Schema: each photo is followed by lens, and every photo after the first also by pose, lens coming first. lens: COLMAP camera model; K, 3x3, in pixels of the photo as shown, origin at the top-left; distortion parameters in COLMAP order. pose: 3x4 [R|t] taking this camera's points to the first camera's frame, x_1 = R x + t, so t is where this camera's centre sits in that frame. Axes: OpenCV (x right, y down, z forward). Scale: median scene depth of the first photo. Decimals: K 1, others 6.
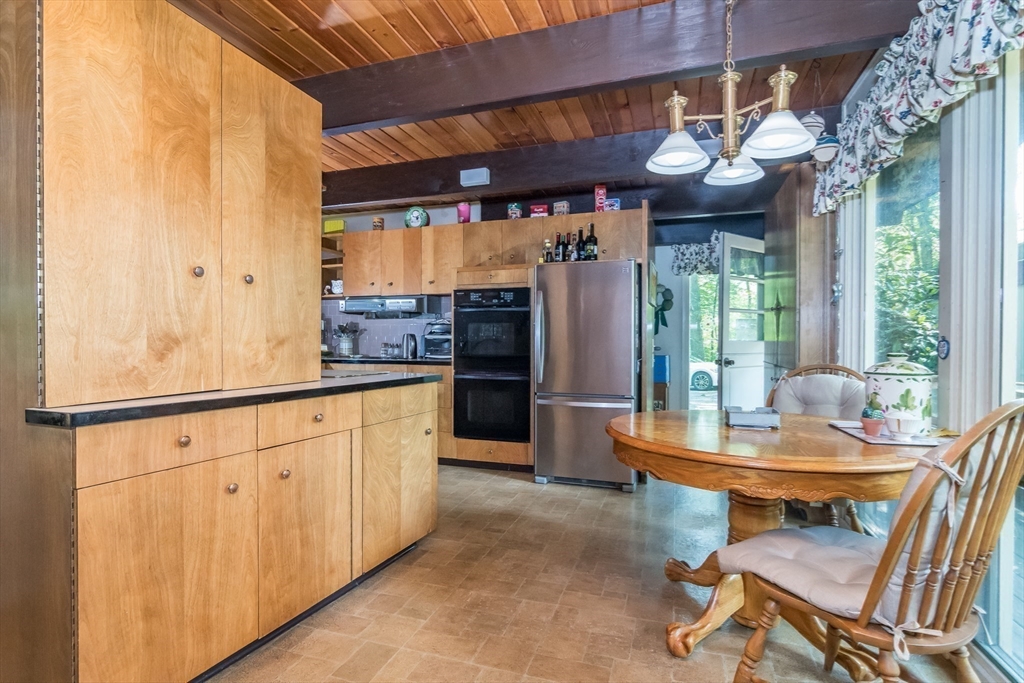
lens RADIAL K [[496.9, 0, 512.0], [0, 496.9, 341.5], [0, 0, 1]] dist [-0.000820, -0.000124]
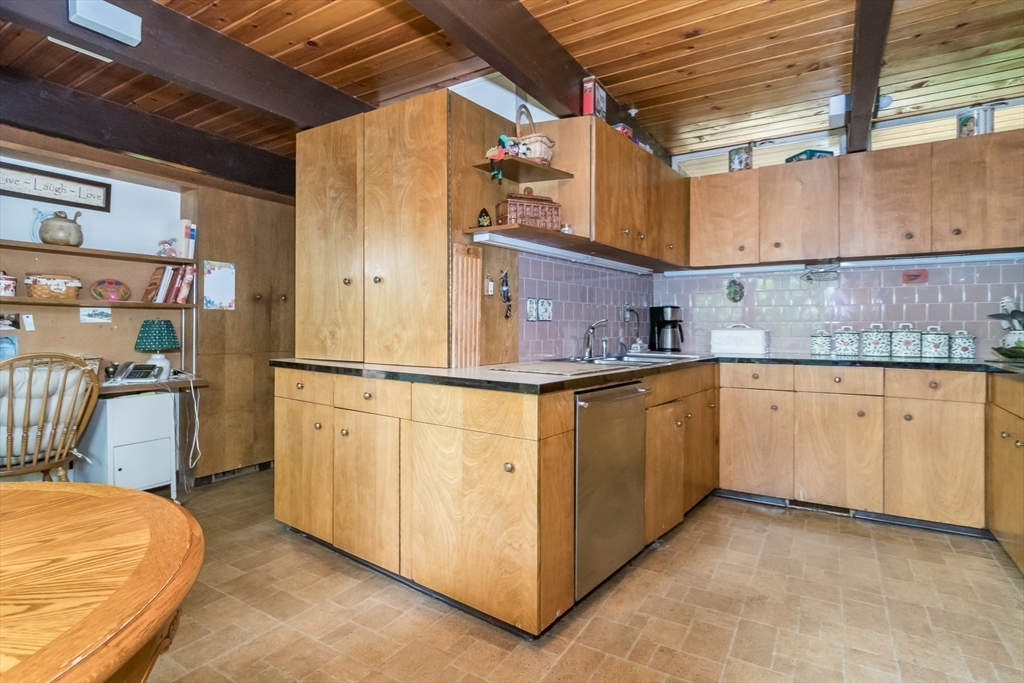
lens RADIAL K [[501.3, 0, 513.1], [0, 501.3, 333.9], [0, 0, 1]] dist [0.001239, 0.000262]
pose [[-0.216061, 0.004813, -0.976368, 0.630049], [-0.005324, 0.999967, 0.006108, 0.004761], [0.976365, 0.006518, -0.216028, 1.539499]]
